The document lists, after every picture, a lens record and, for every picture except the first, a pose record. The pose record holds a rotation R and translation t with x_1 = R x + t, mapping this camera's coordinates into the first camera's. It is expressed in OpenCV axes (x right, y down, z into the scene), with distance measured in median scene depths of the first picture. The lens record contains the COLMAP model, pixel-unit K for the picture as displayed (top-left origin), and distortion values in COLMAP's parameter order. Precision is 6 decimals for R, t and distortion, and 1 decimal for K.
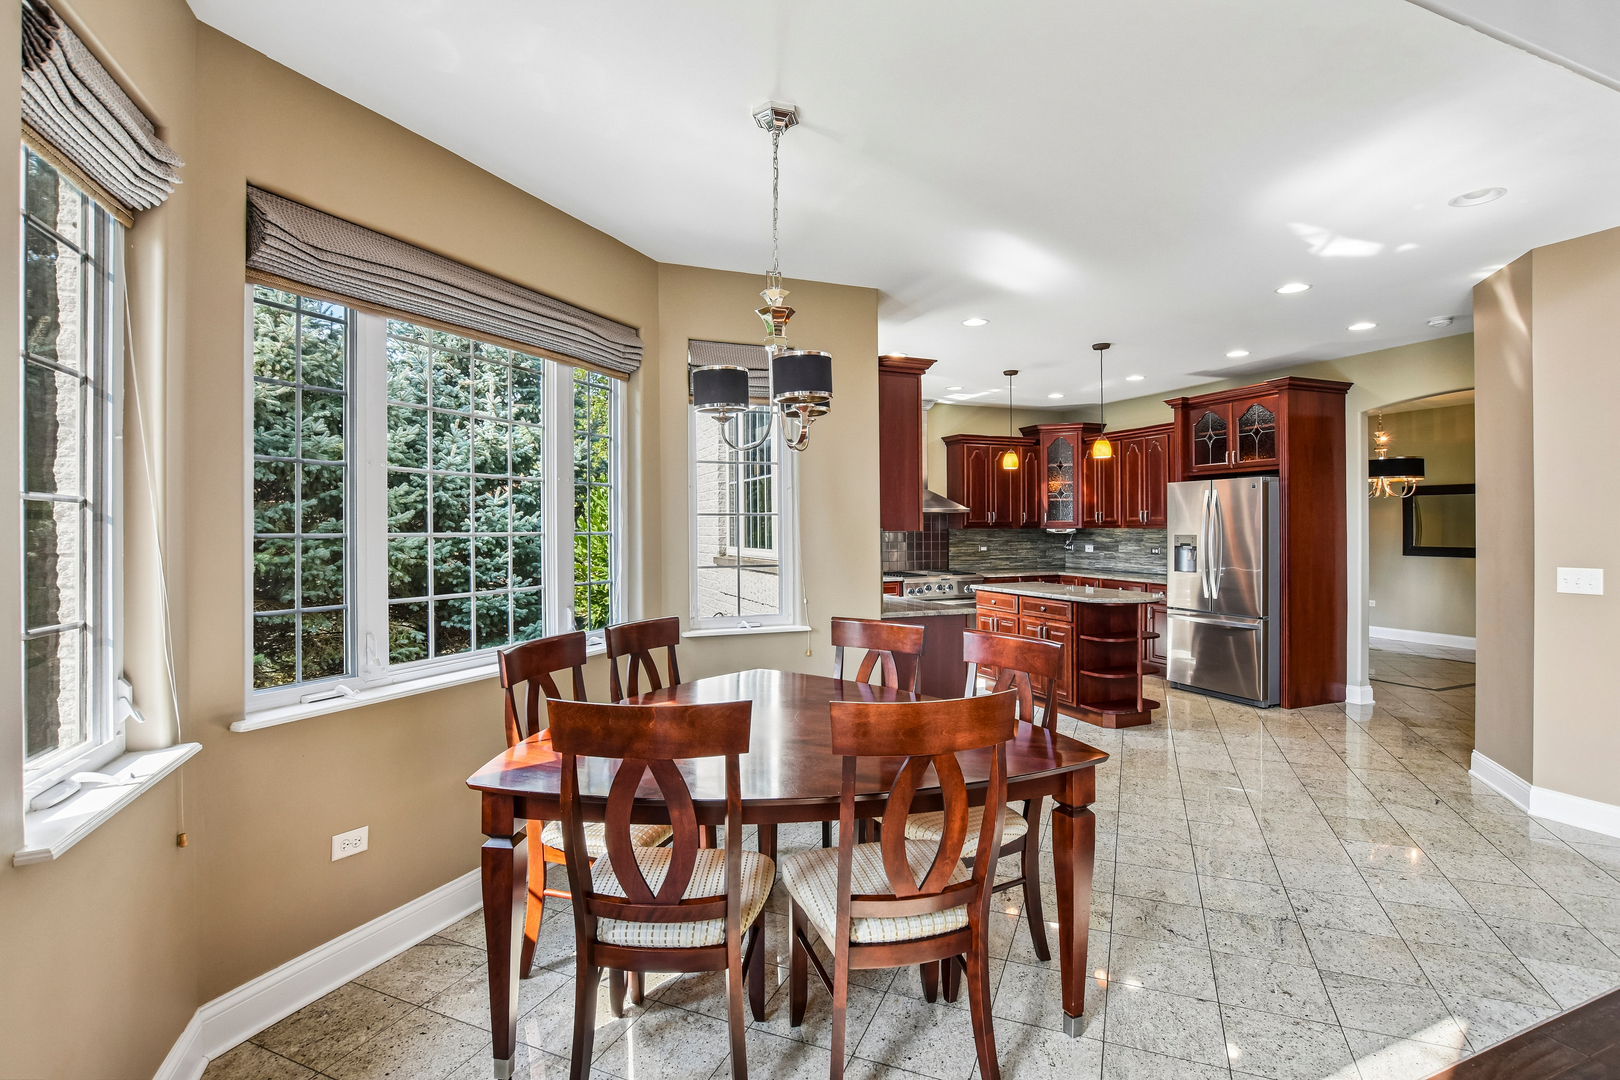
lens RADIAL K [[770.0, 0, 818.2], [0, 770.0, 534.9], [0, 0, 1]] dist [-0.020712, 0.000414]
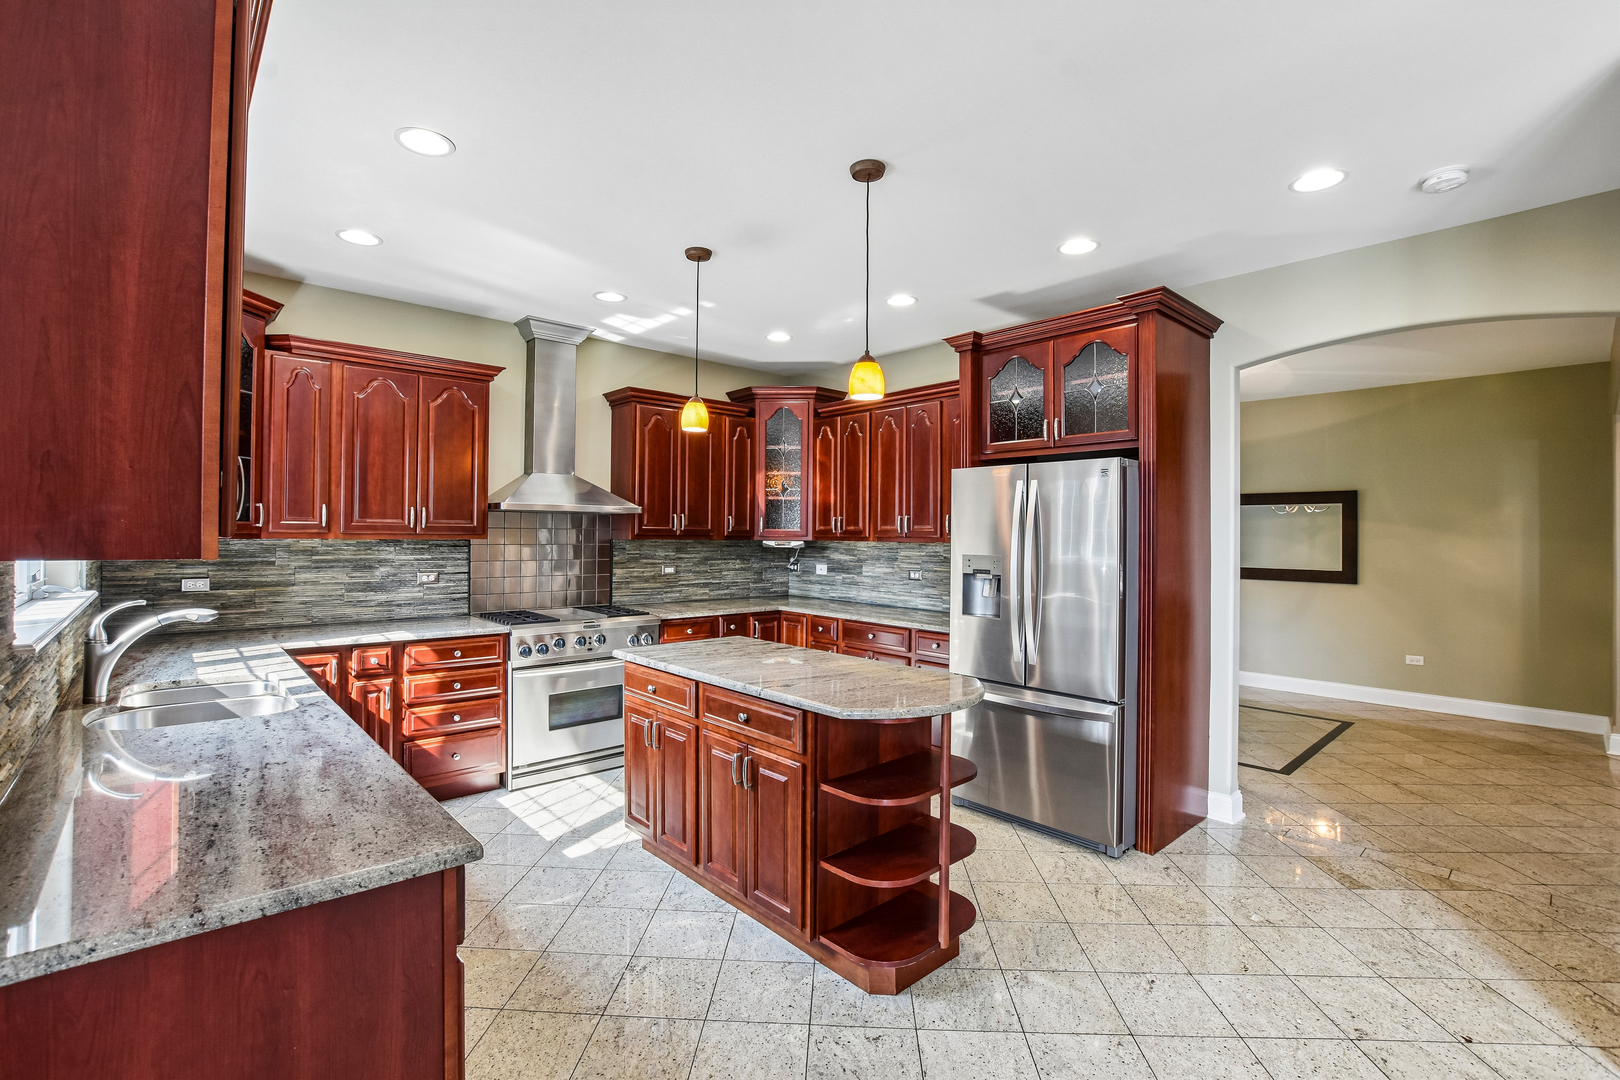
lens RADIAL K [[726.6, 0, 802.8], [0, 726.6, 525.9], [0, 0, 1]] dist [-0.024380, -0.000369]
pose [[0.945369, 0.017313, 0.325542, 0.154948], [-0.010173, 0.999669, -0.023621, -0.007846], [-0.325843, 0.019019, 0.945233, 0.487744]]
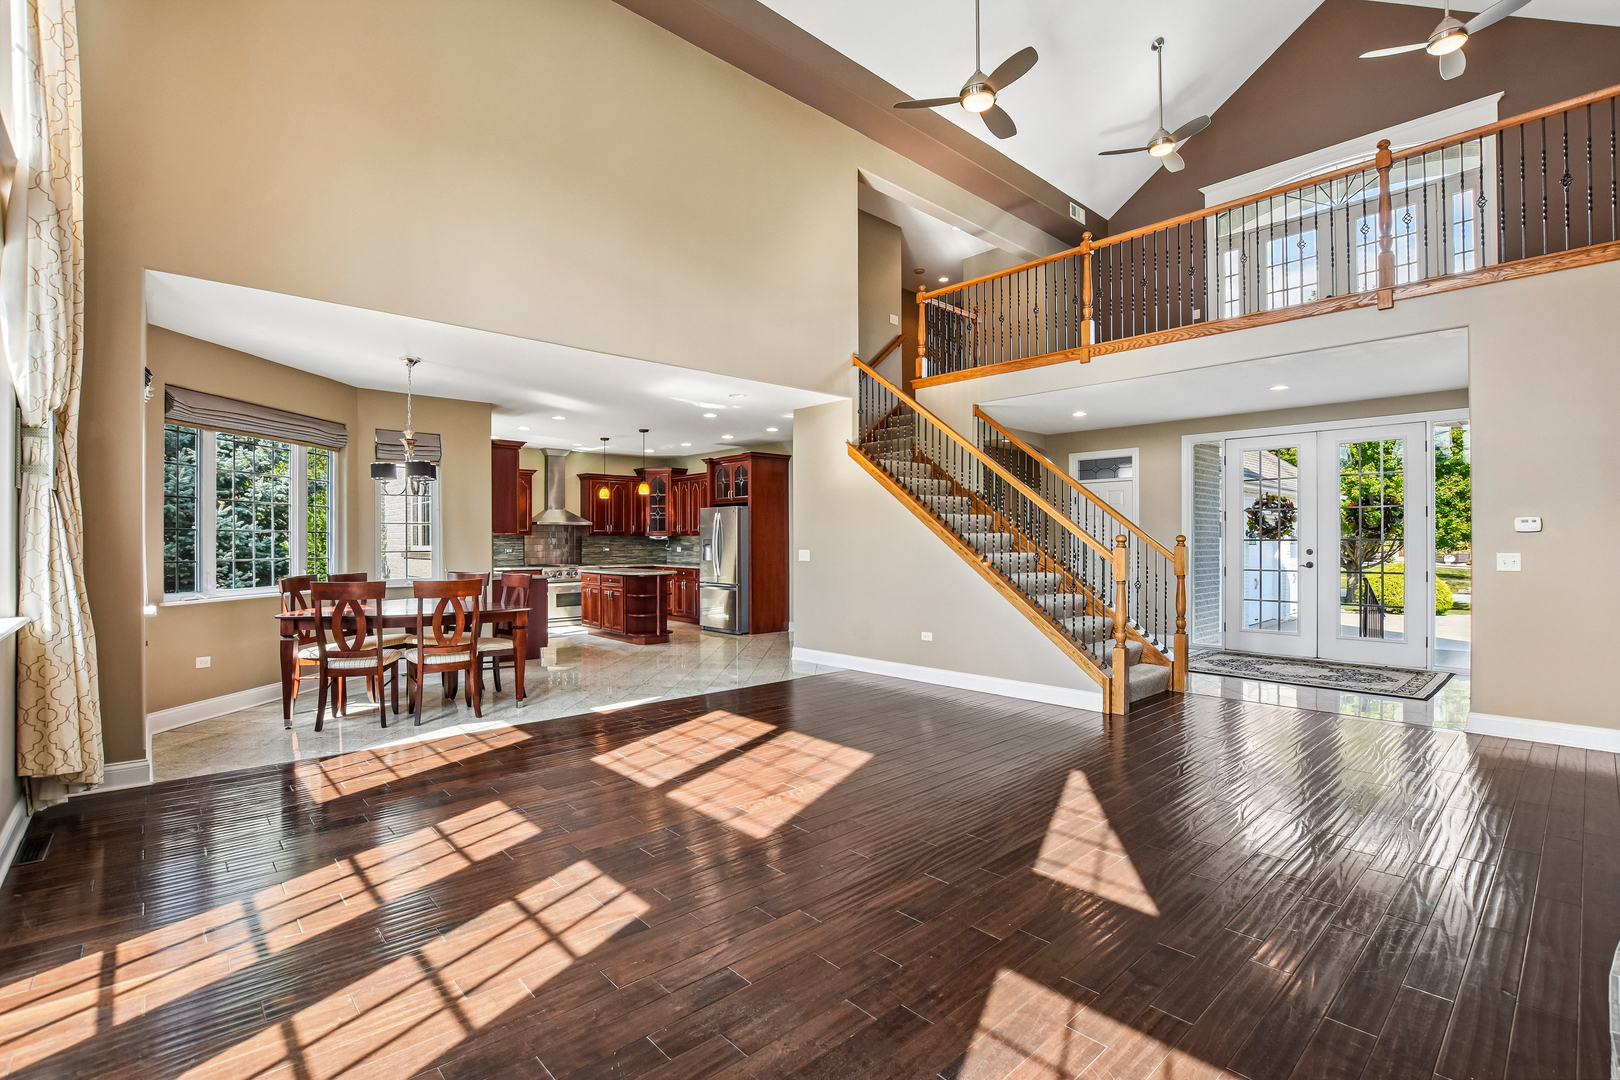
lens RADIAL K [[726.6, 0, 803.6], [0, 726.6, 540.1], [0, 0, 1]] dist [-0.024380, -0.000369]
pose [[0.942560, 0.003999, 0.334012, 0.133484], [0.000155, 0.999923, -0.012408, 0.021979], [-0.334036, 0.011747, 0.942487, -0.580298]]
